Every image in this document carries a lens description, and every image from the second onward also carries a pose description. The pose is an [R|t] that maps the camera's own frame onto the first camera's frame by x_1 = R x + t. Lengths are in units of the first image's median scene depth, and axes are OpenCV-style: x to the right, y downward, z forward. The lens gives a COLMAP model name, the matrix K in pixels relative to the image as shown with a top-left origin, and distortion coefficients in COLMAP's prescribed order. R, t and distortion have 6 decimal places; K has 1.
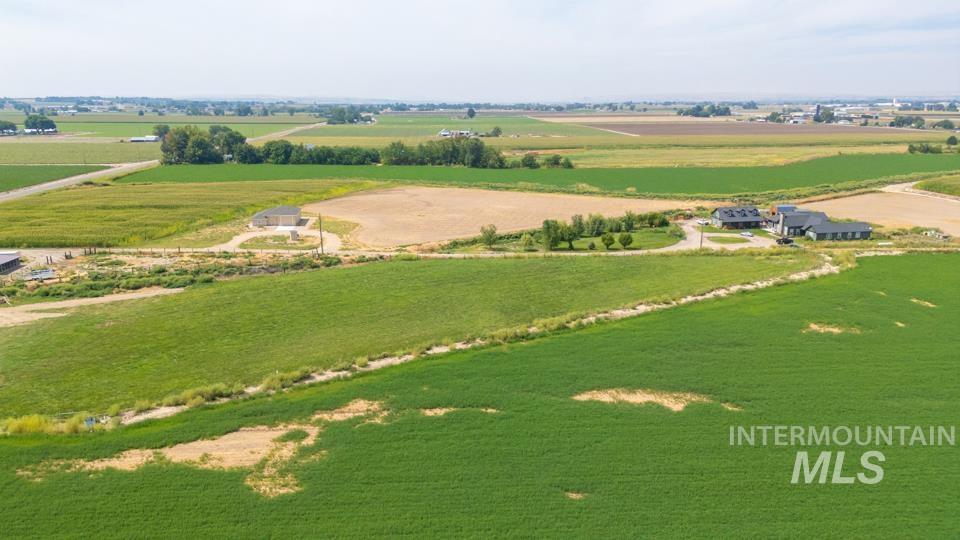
lens RADIAL K [[674.2, 0, 479.8], [0, 674.2, 274.0], [0, 0, 1]] dist [0.076210, -0.075795]
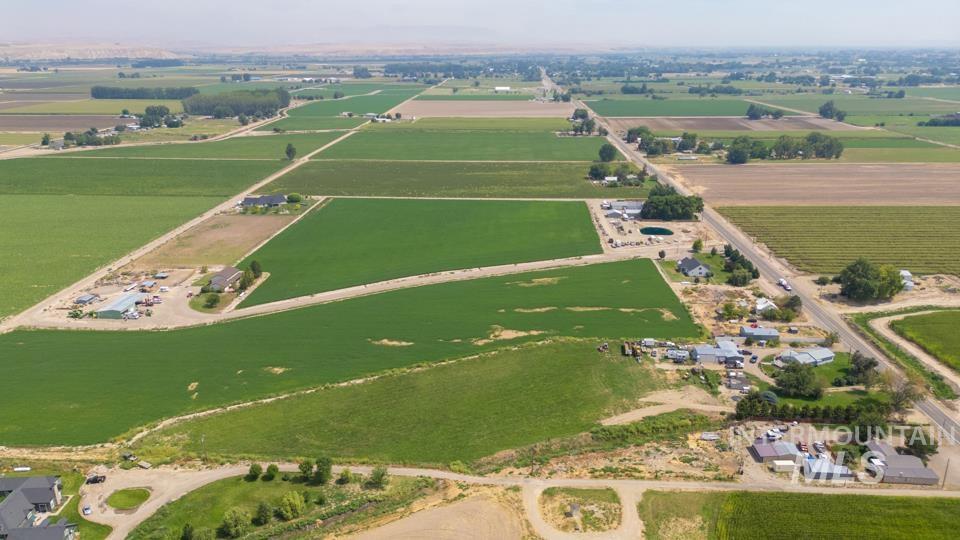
lens RADIAL K [[674.2, 0, 479.7], [0, 674.2, 268.3], [0, 0, 1]] dist [0.076210, -0.075795]
pose [[-0.994198, -0.029278, 0.103507, -0.245200], [0.031114, 0.842841, 0.537263, -0.908213], [-0.102970, 0.537366, -0.837040, 1.725888]]
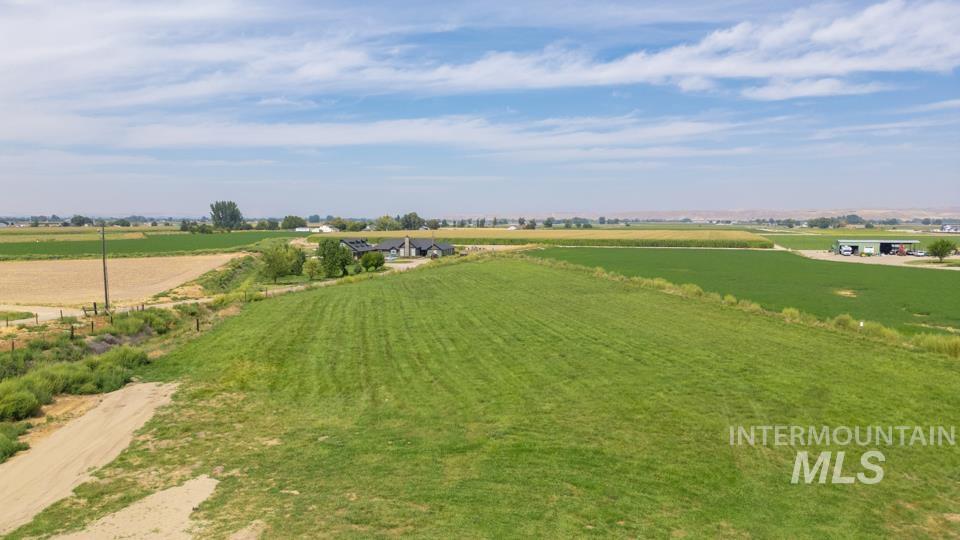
lens RADIAL K [[674.2, 0, 481.8], [0, 674.2, 293.7], [0, 0, 1]] dist [0.076210, -0.075795]
pose [[0.357512, -0.099720, 0.928569, -0.558923], [0.231172, 0.972790, 0.015465, 0.009227], [-0.904845, 0.209131, 0.370837, 0.572306]]
